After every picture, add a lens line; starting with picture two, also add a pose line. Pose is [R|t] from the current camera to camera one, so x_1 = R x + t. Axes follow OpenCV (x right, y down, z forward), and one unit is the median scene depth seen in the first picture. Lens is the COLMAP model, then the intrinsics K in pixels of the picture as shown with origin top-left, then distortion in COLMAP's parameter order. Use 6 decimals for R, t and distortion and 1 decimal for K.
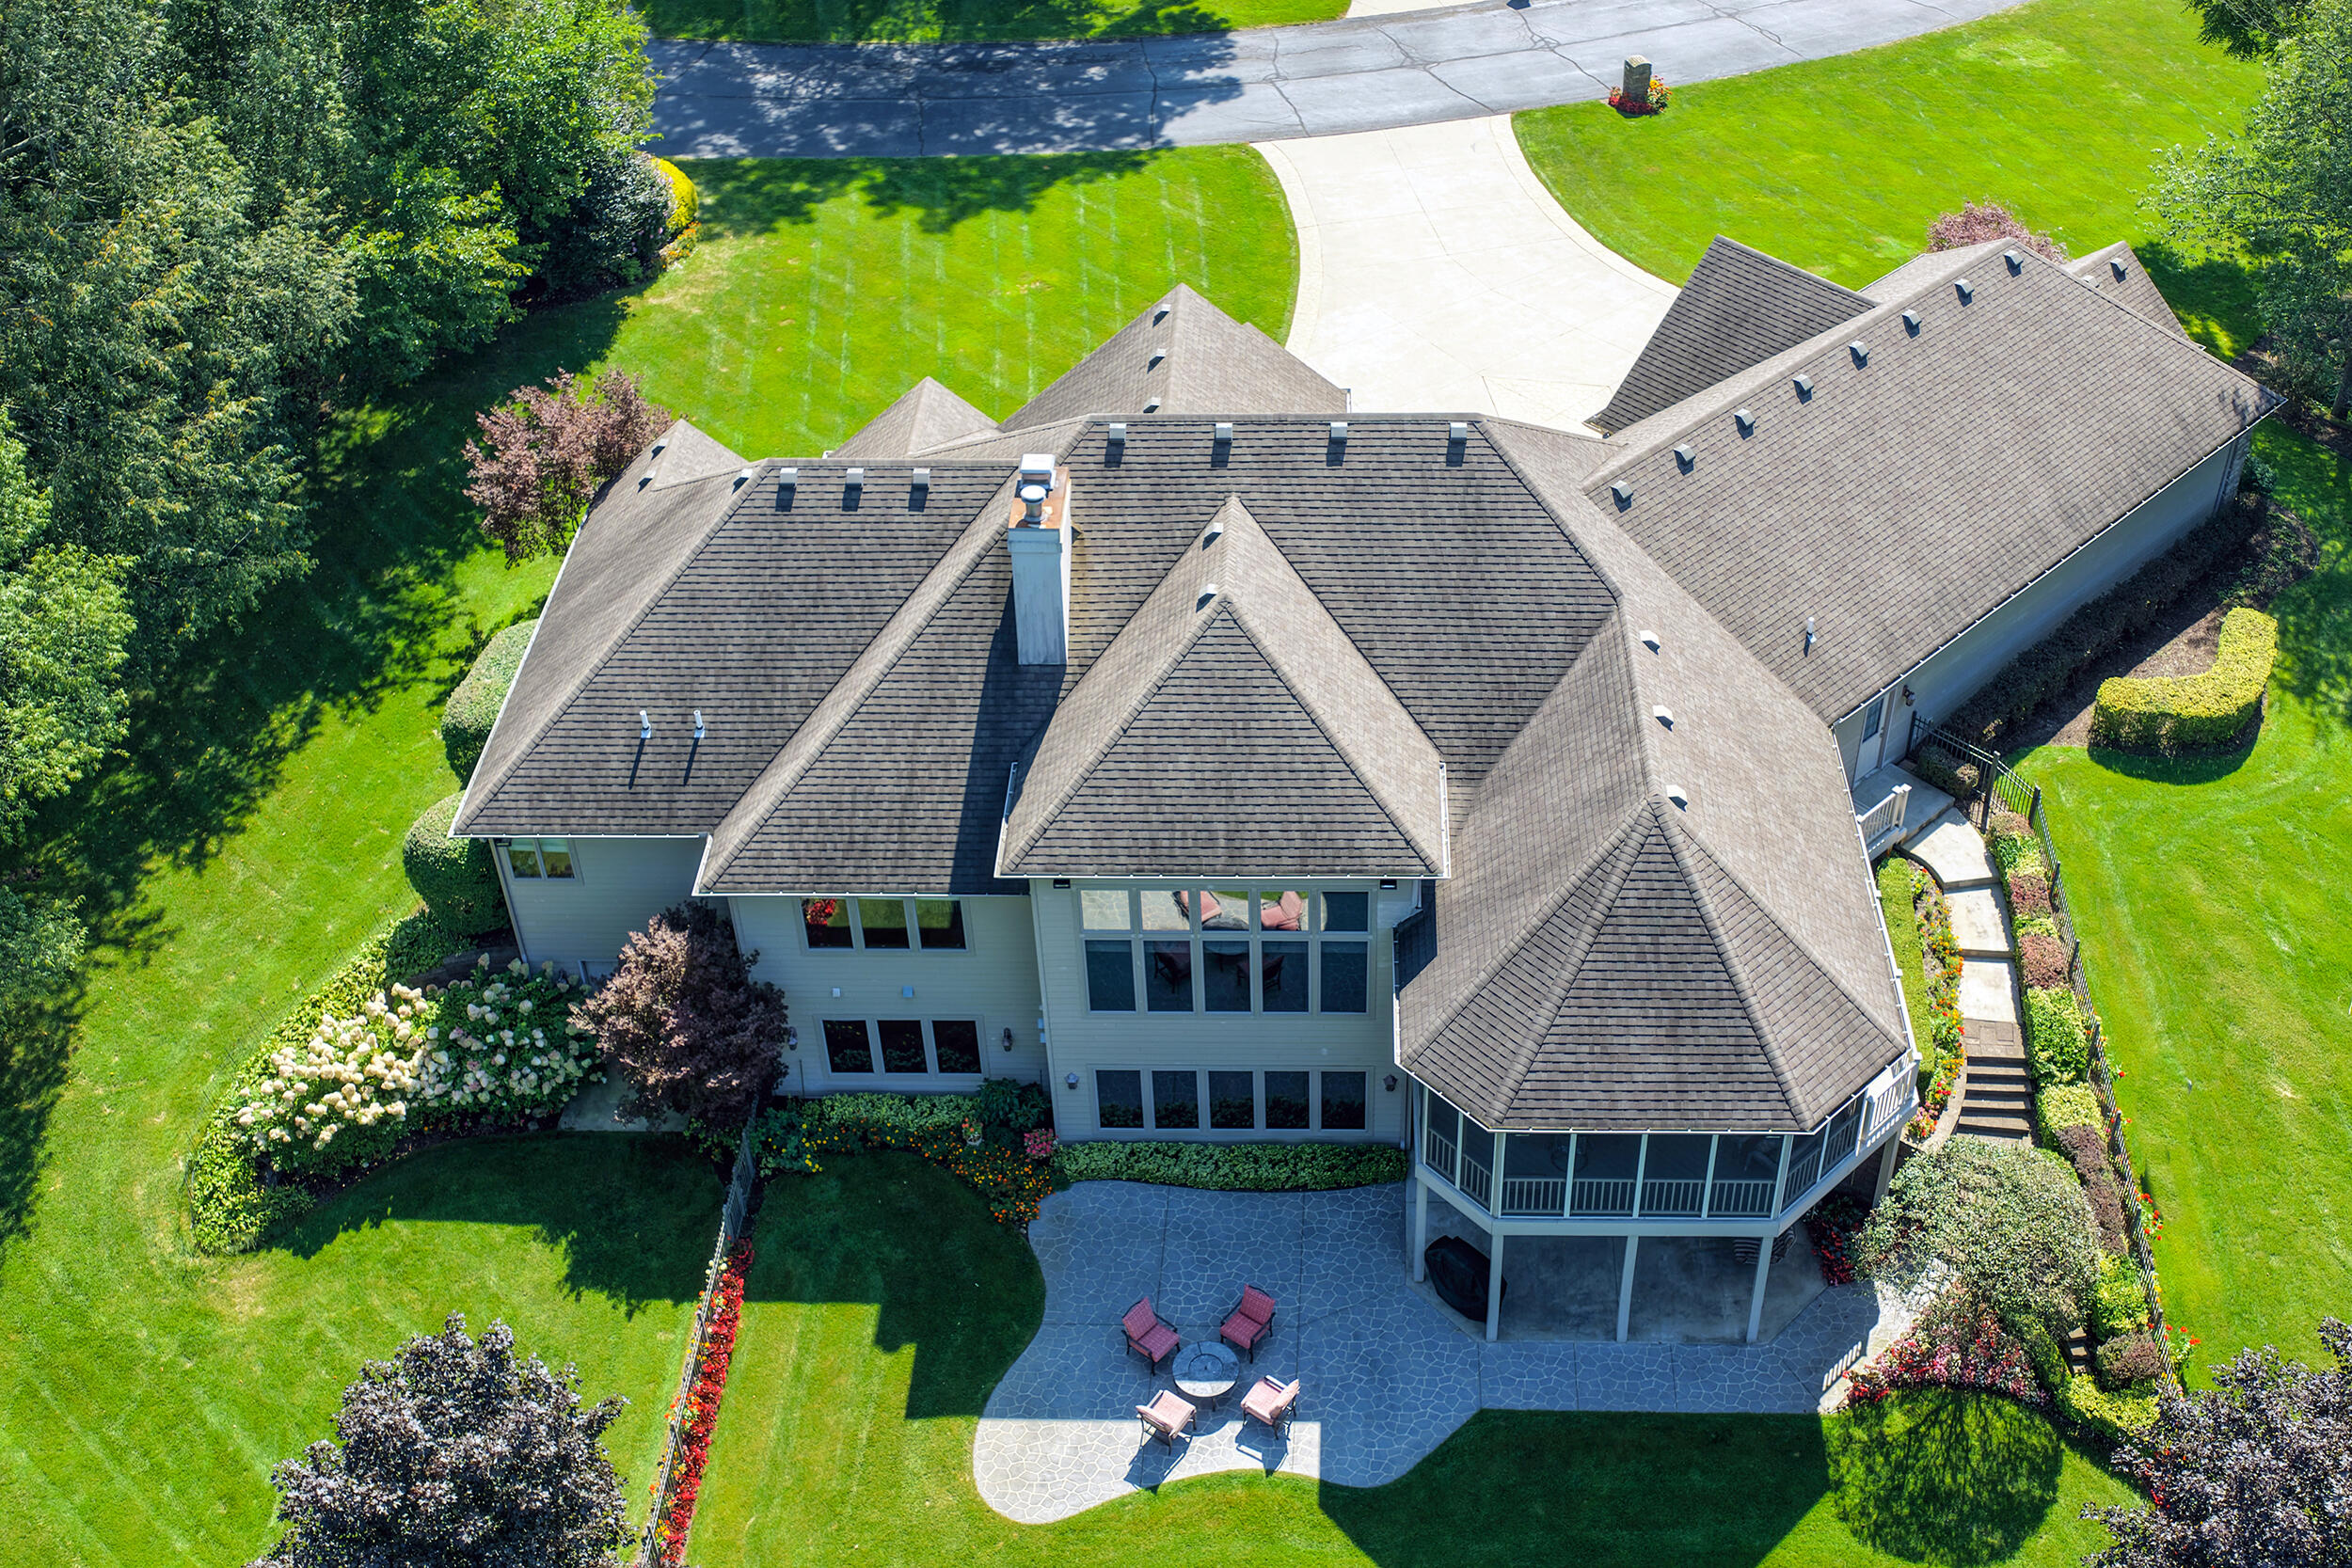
lens RADIAL K [[2554.9, 0, 1289.9], [0, 2554.9, 782.6], [0, 0, 1]] dist [0.002090, 0.010405]
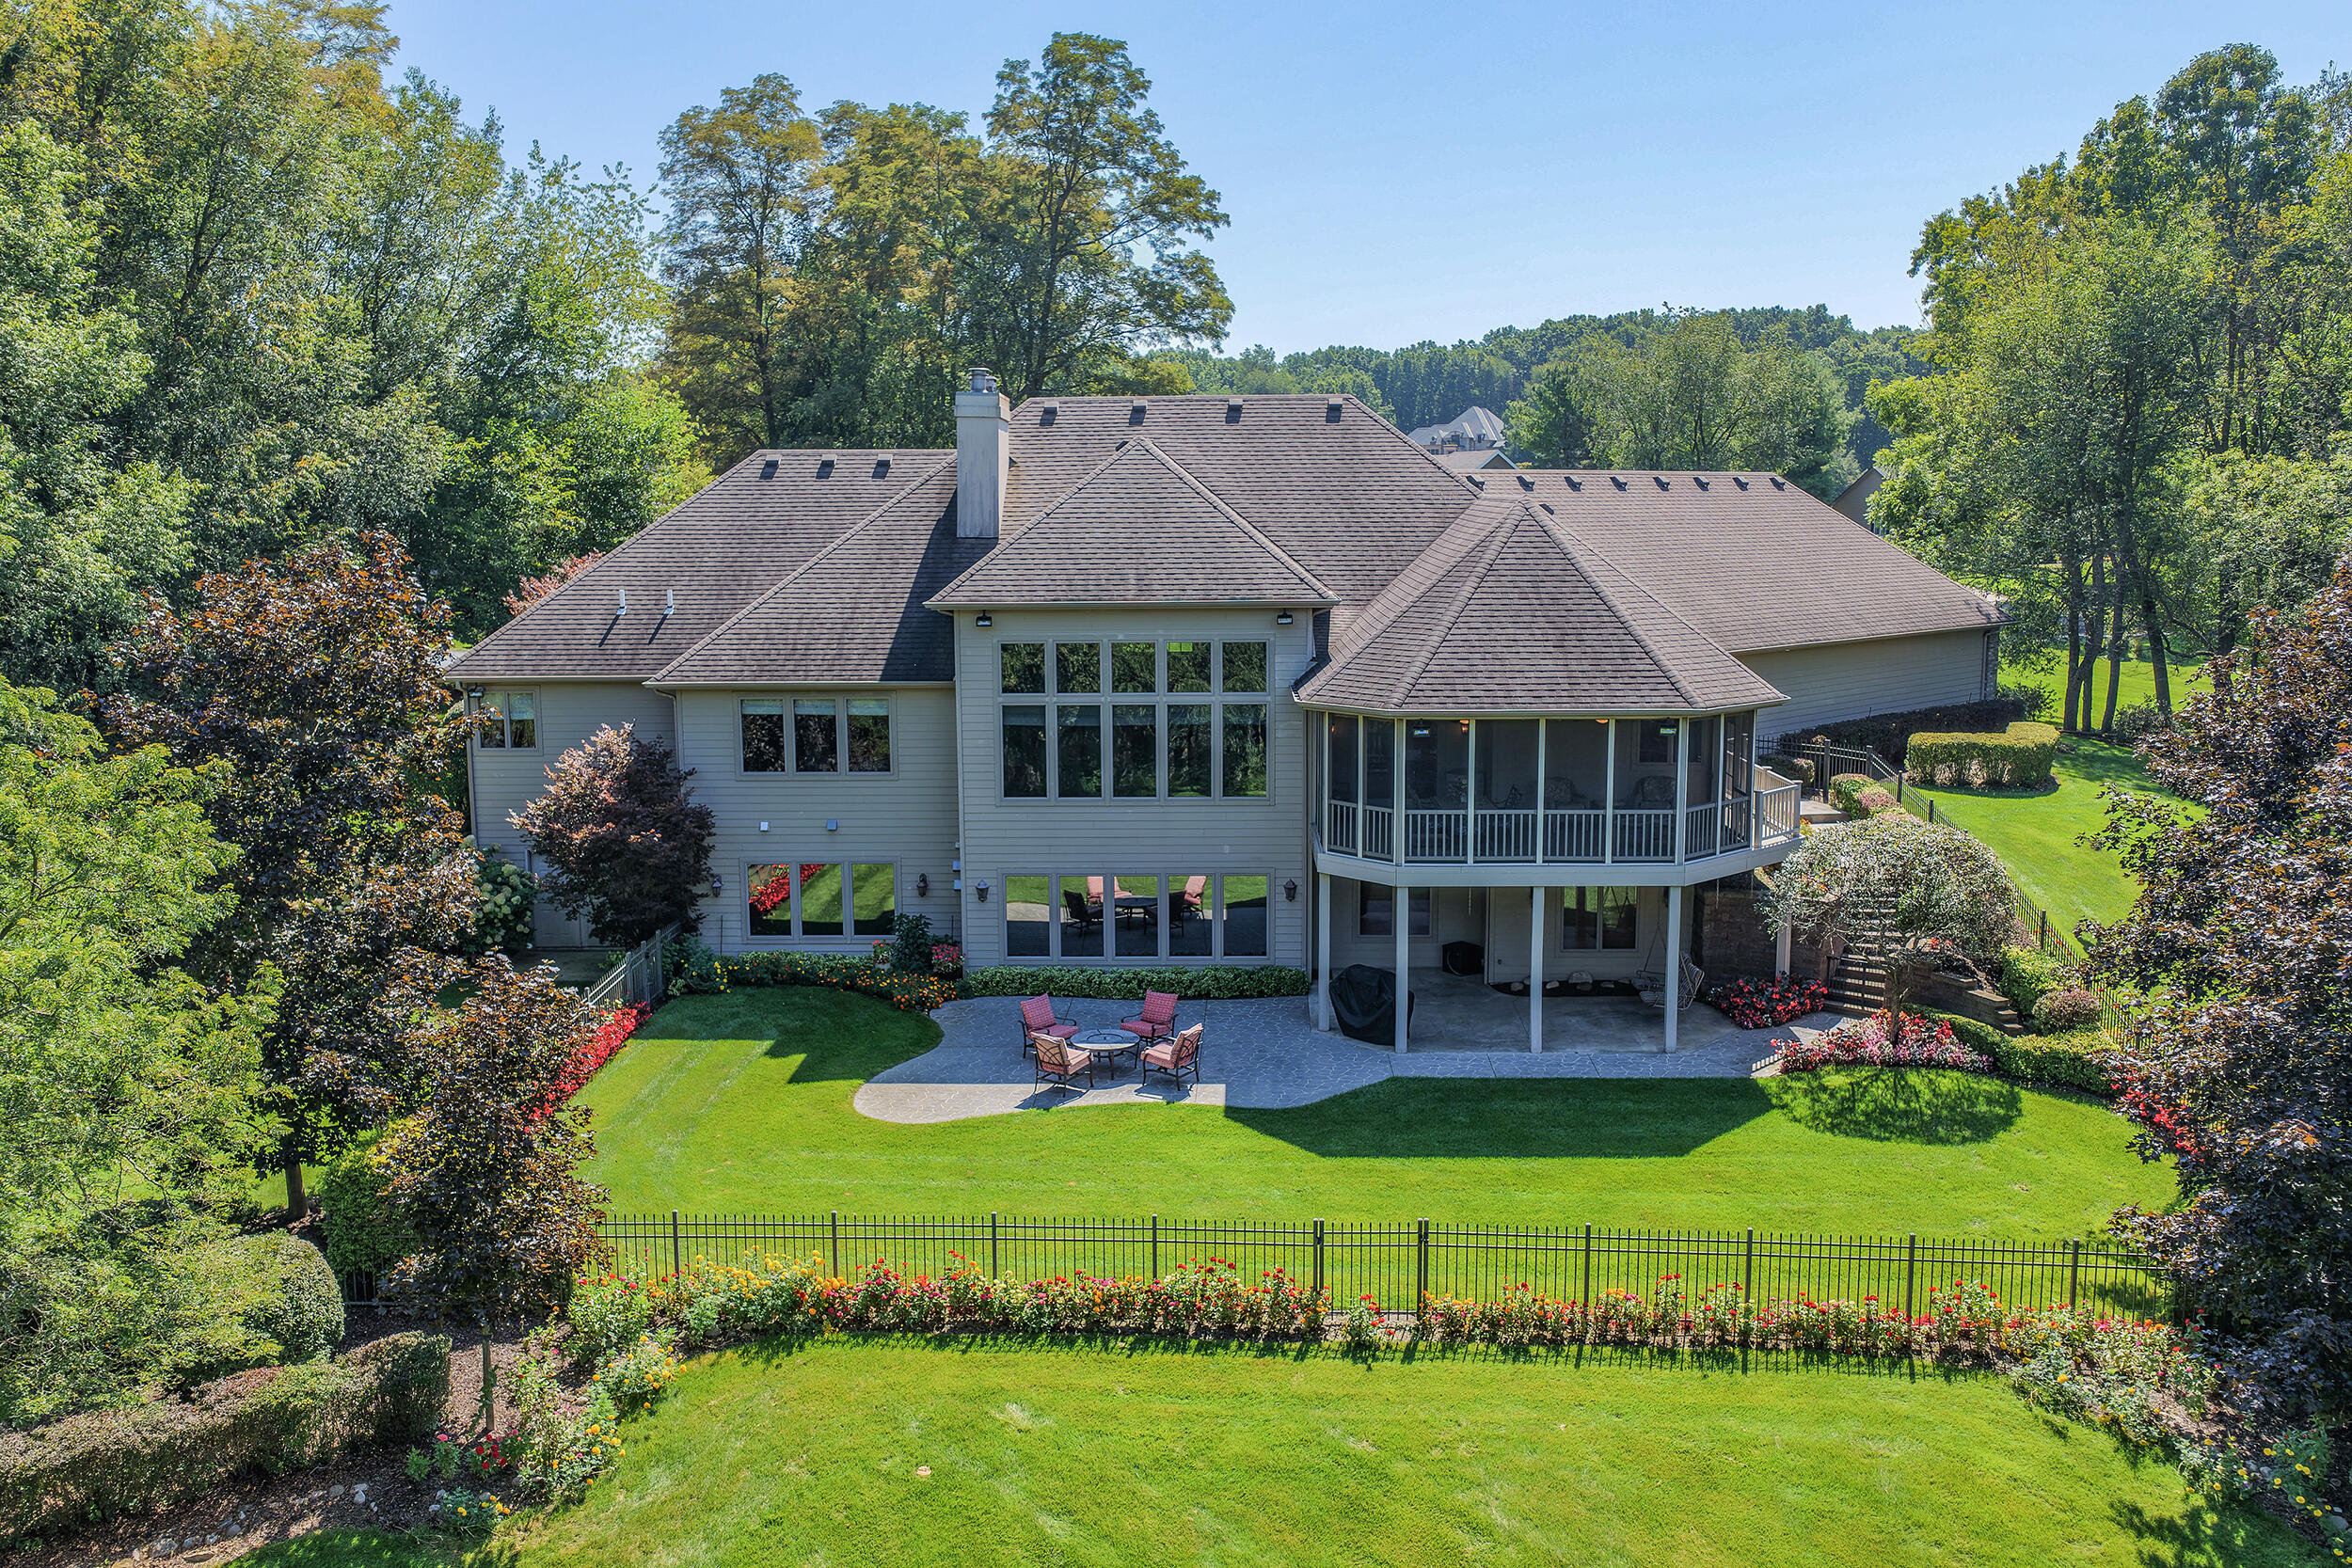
lens RADIAL K [[1991.9, 0, 1177.2], [0, 1991.9, 825.0], [0, 0, 1]] dist [0.000830, -0.001463]
pose [[0.999944, 0.001095, -0.010554, 0.001919], [-0.006332, 0.859706, -0.510750, 0.531421], [0.008514, 0.510788, 0.859664, 0.309503]]
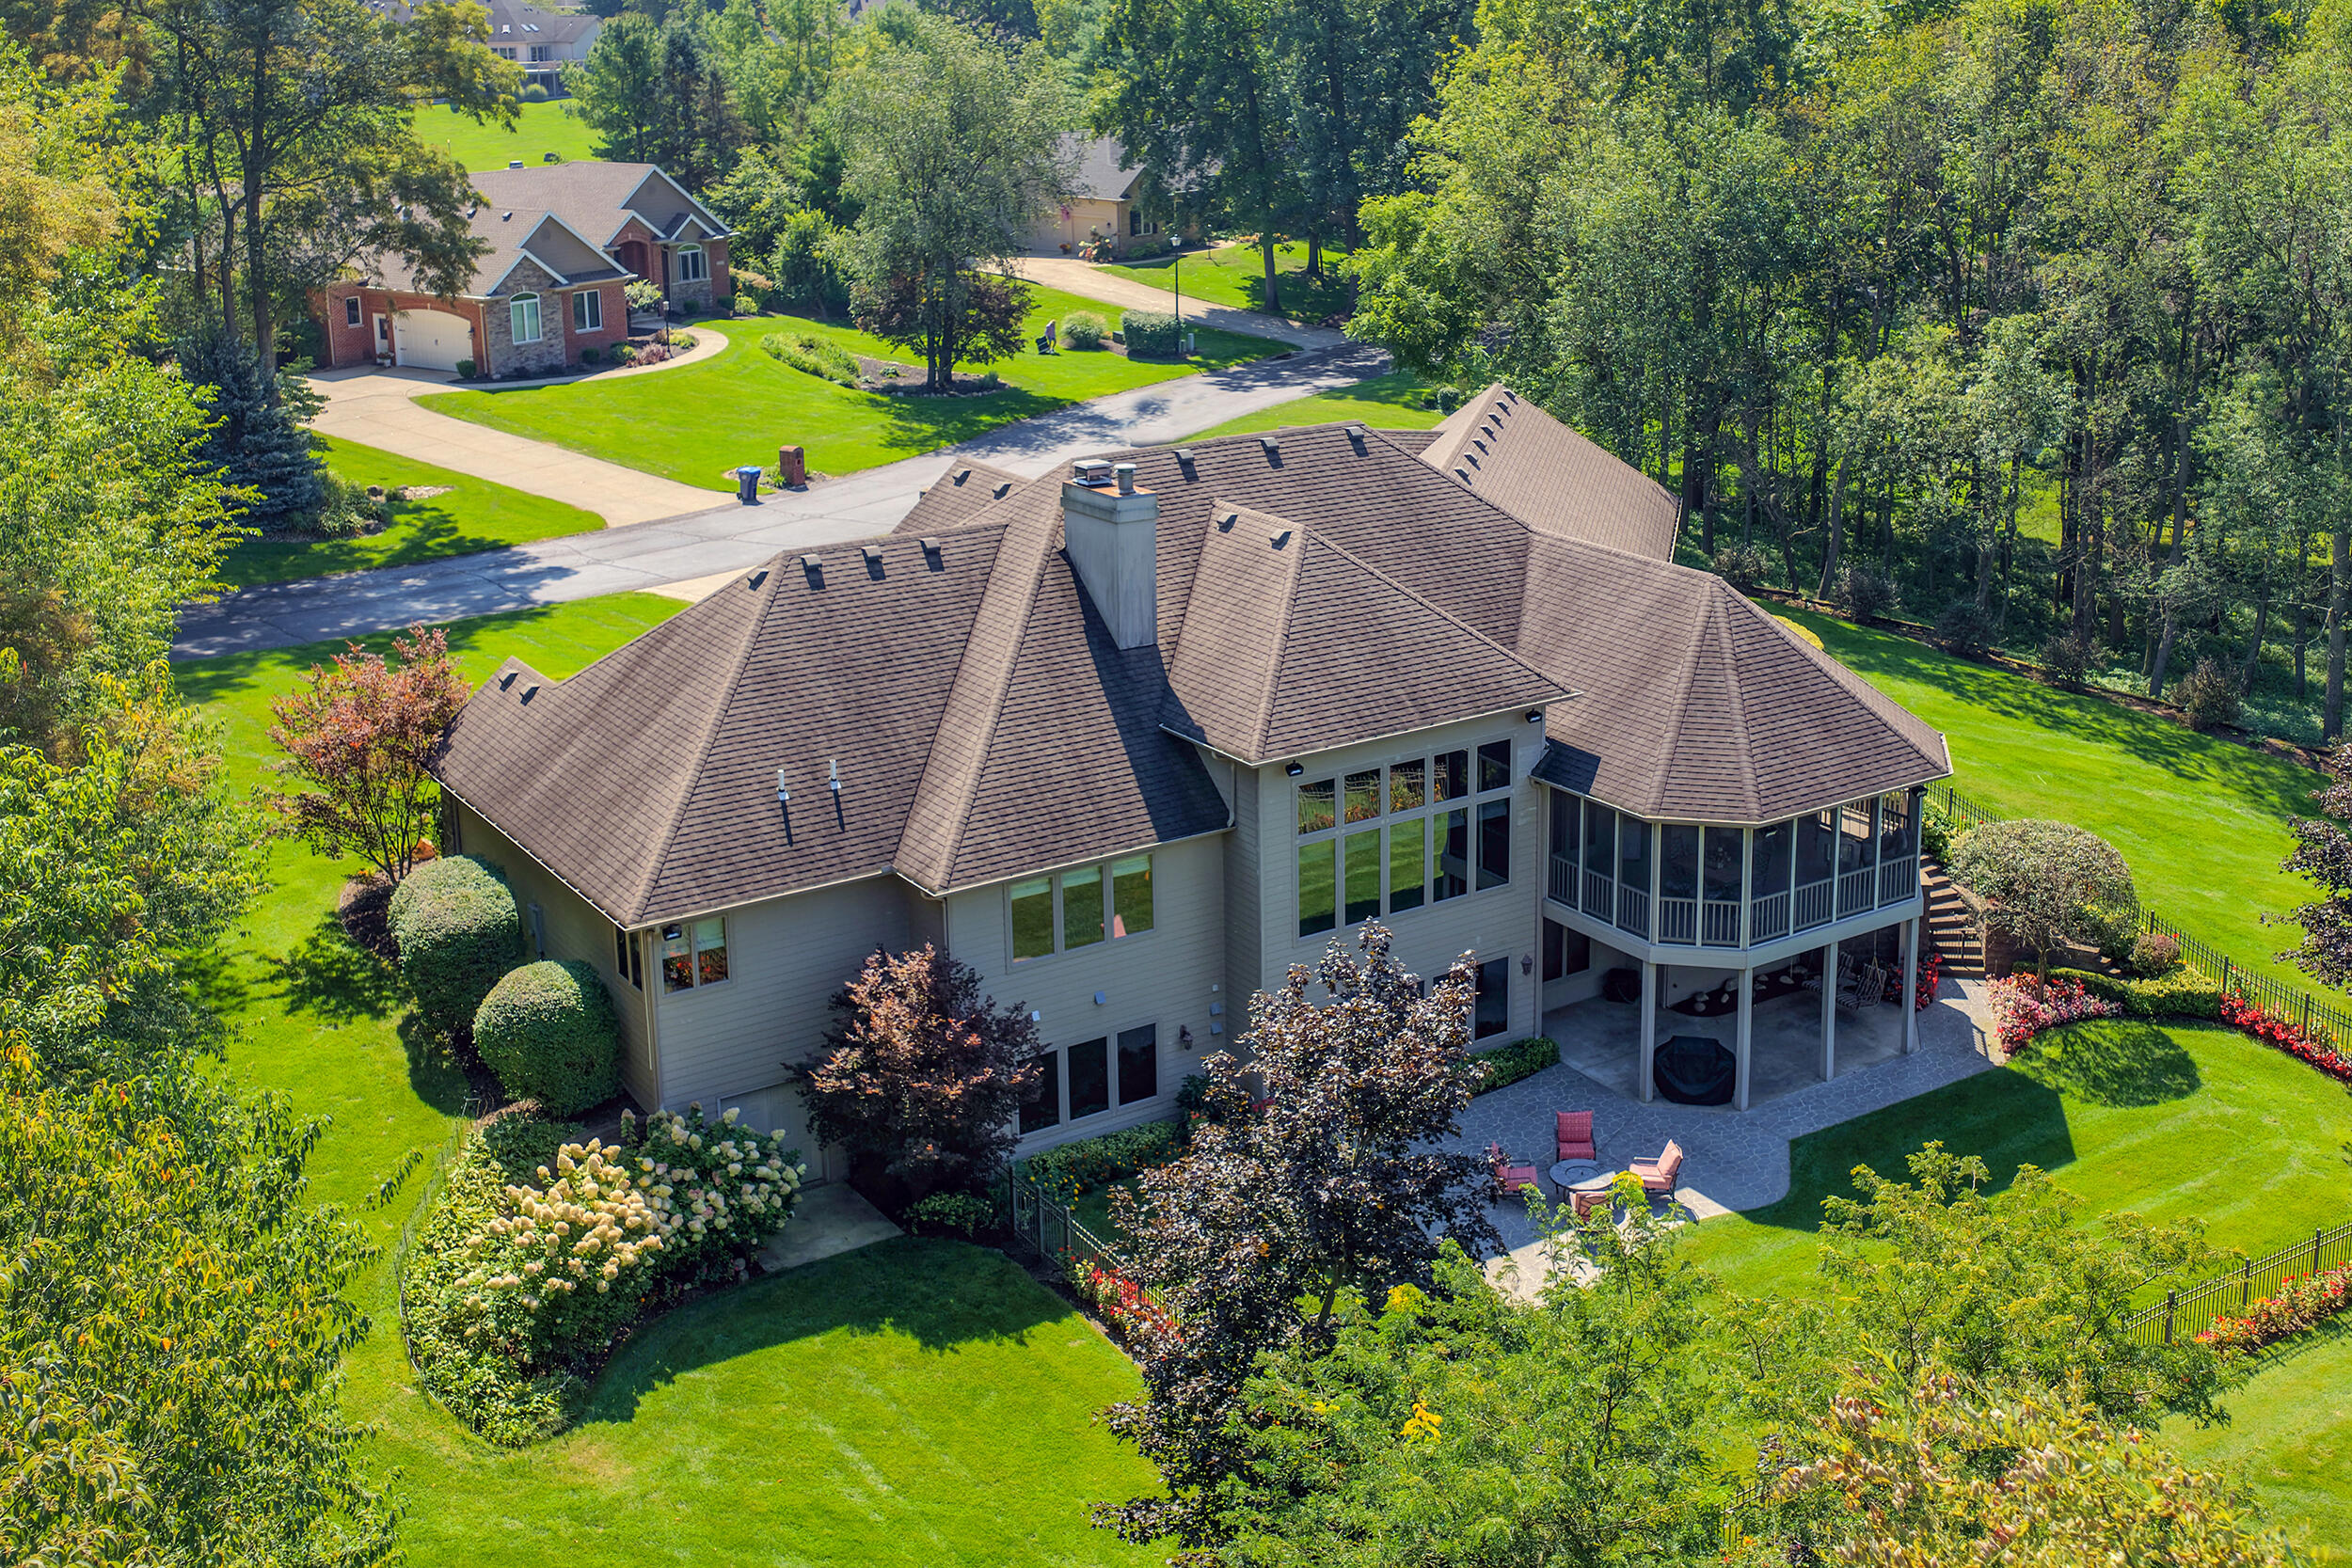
lens RADIAL K [[2554.9, 0, 1289.9], [0, 2554.9, 782.6], [0, 0, 1]] dist [0.002090, 0.010405]
pose [[0.811747, -0.177027, 0.556532, -0.654280], [0.378255, 0.885429, -0.270071, 0.316837], [-0.444960, 0.429741, 0.785706, 0.179513]]
